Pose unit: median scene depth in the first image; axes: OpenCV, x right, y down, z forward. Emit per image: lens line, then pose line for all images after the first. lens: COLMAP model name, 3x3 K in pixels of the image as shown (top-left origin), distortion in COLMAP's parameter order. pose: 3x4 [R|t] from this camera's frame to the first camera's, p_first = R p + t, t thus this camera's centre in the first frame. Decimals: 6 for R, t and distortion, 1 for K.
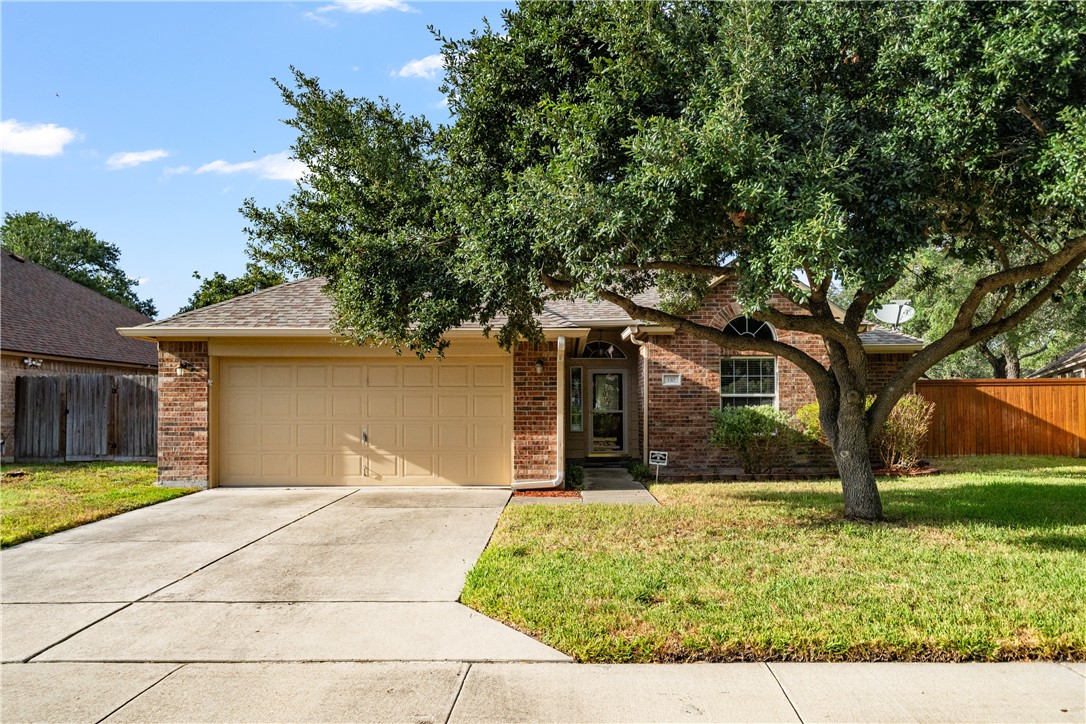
lens RADIAL K [[752.3, 0, 545.2], [0, 752.3, 366.8], [0, 0, 1]] dist [0.003674, 0.001339]
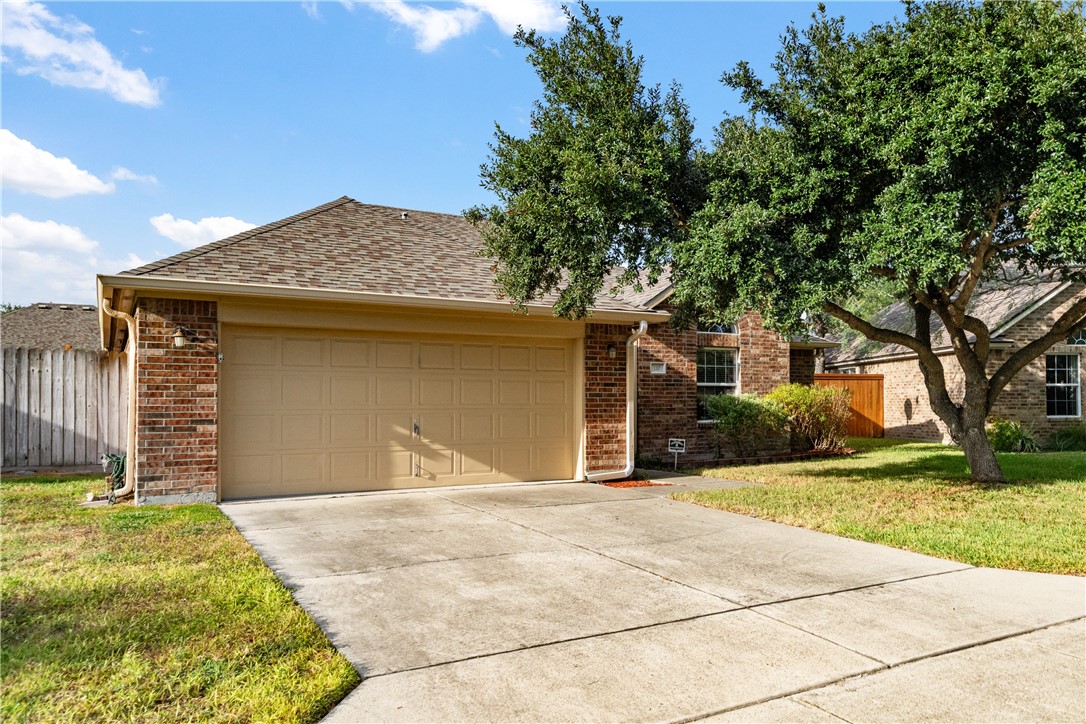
lens RADIAL K [[830.6, 0, 542.9], [0, 830.6, 361.6], [0, 0, 1]] dist [0.001519, 0.002099]
pose [[0.849601, 0.025694, 0.526800, -0.605943], [-0.027869, 0.999604, -0.003809, 0.018754], [-0.526689, -0.011445, 0.849981, 0.150965]]
